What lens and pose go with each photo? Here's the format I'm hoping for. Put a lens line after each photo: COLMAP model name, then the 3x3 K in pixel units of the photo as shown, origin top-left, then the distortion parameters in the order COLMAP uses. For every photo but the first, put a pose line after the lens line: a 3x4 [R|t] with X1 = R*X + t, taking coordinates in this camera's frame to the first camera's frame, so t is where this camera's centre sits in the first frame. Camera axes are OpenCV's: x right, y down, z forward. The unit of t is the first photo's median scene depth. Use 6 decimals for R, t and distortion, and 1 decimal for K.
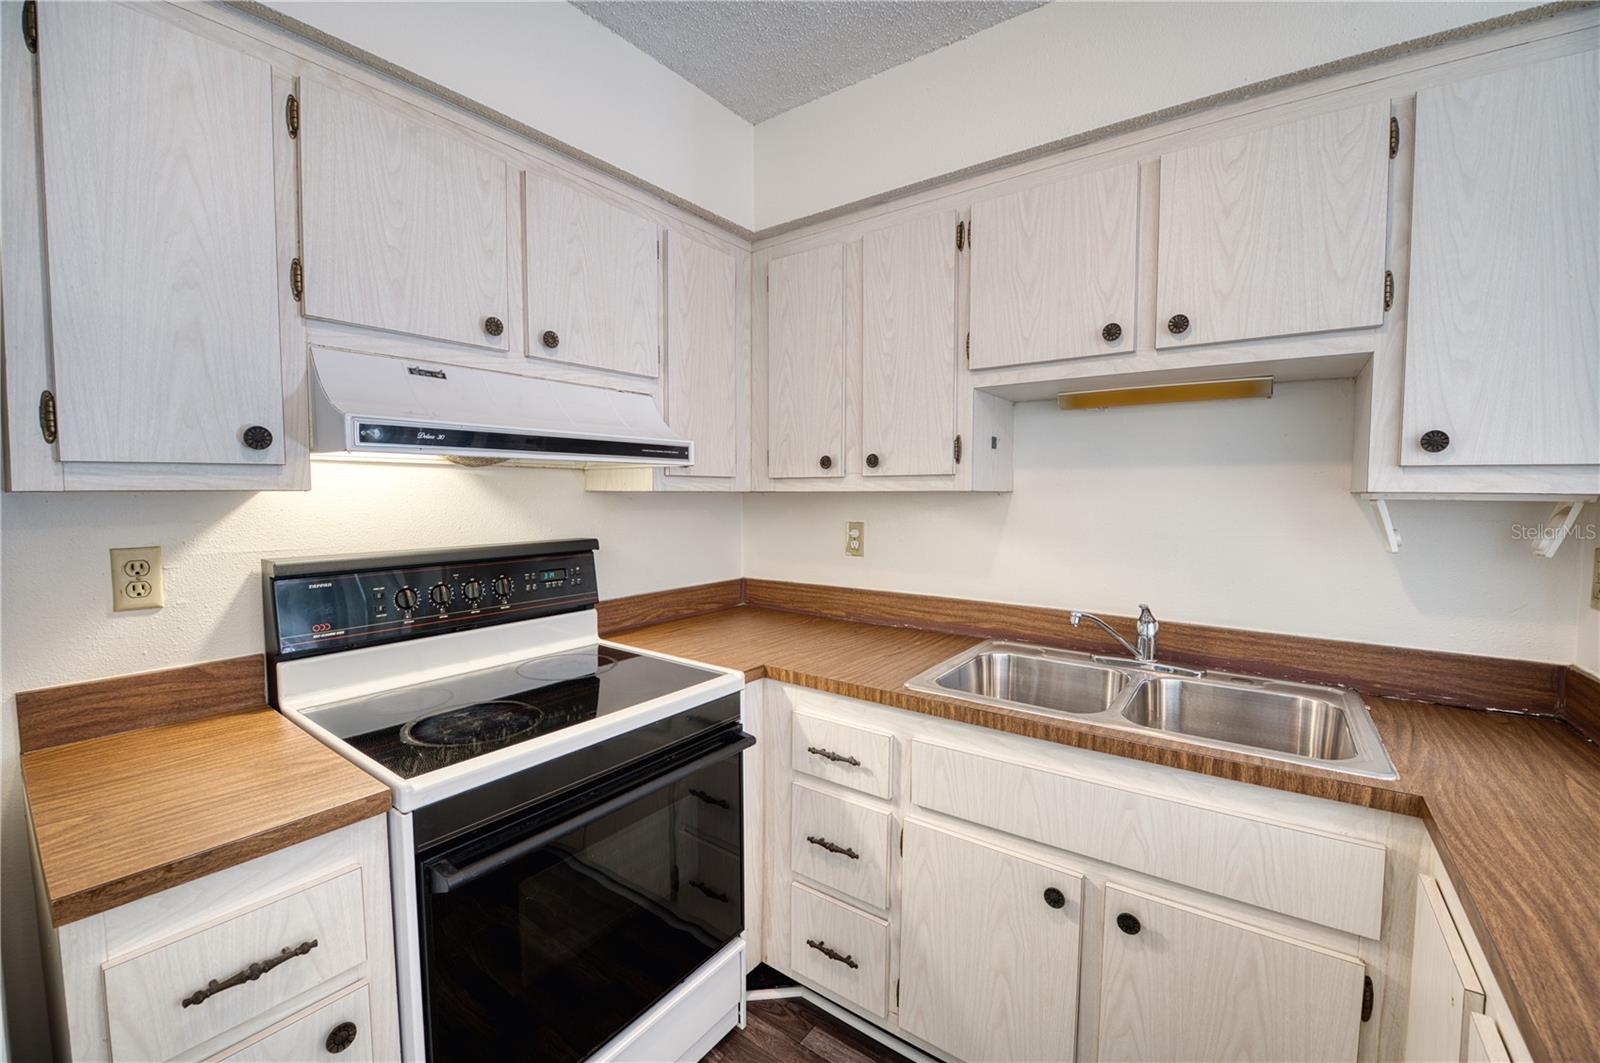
lens RADIAL K [[643.2, 0, 788.2], [0, 643.2, 526.7], [0, 0, 1]] dist [-0.028738, -0.000122]
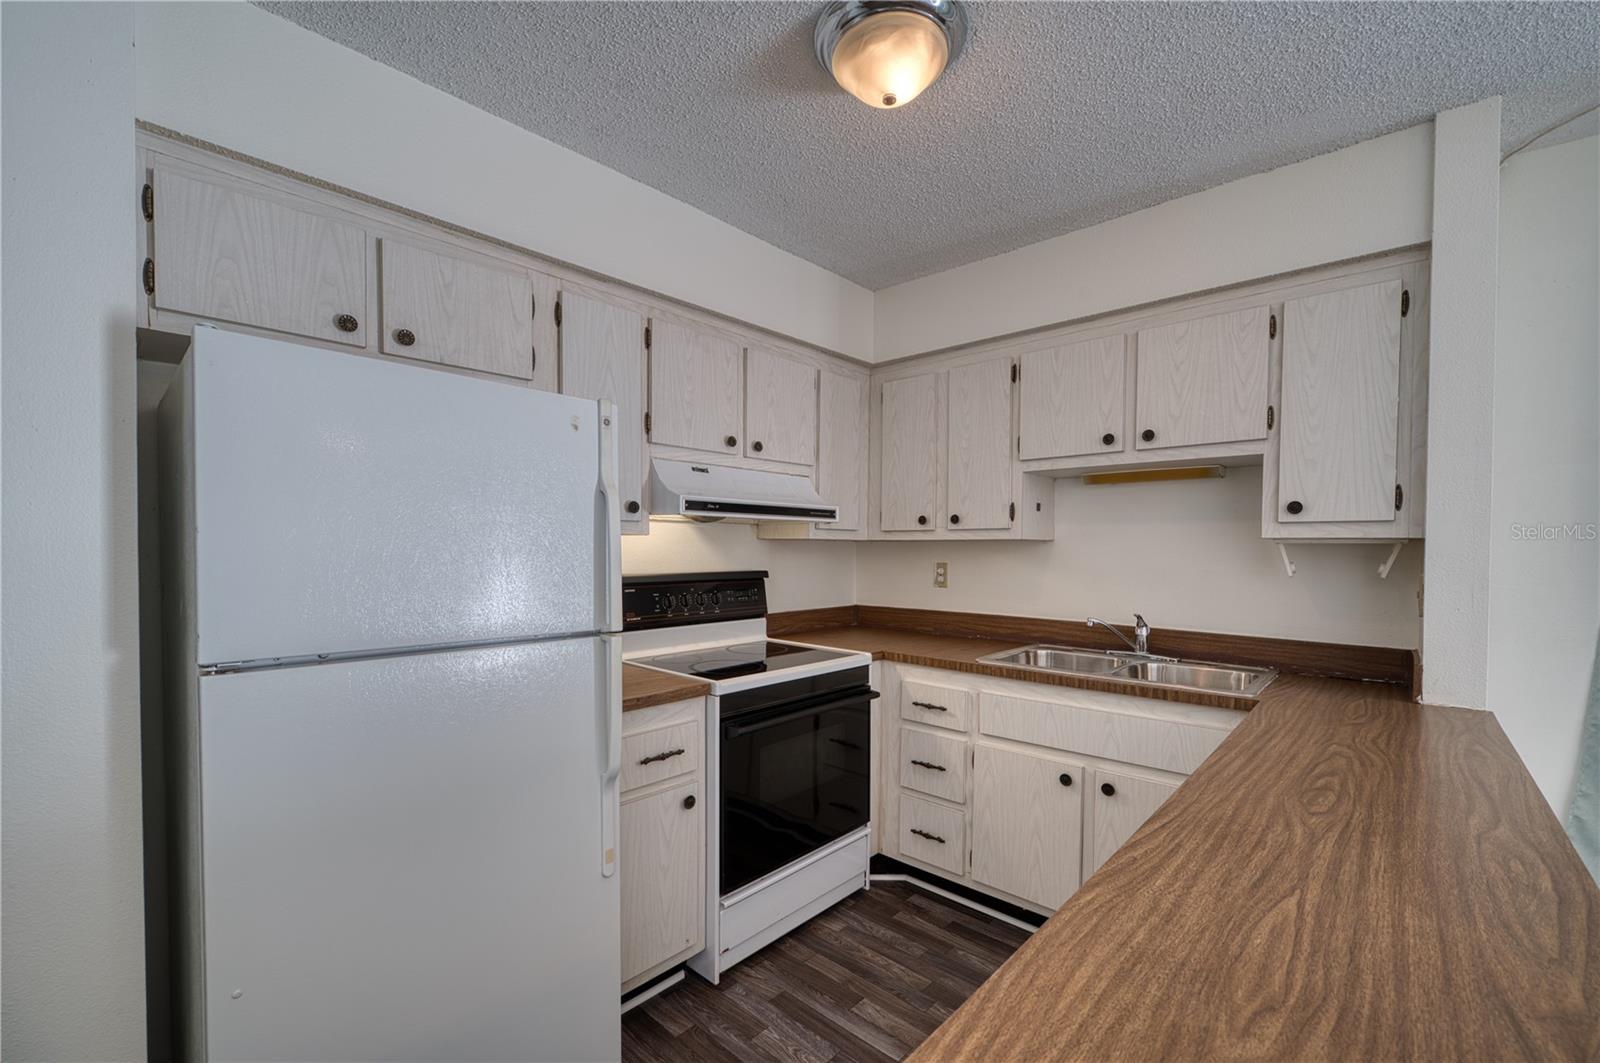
lens RADIAL K [[643.2, 0, 795.3], [0, 643.2, 567.4], [0, 0, 1]] dist [-0.028738, -0.000122]
pose [[0.994357, 0.007821, -0.105799, -0.102906], [-0.010488, 0.999641, -0.024674, 0.065312], [0.105568, 0.025644, 0.994081, -0.677802]]
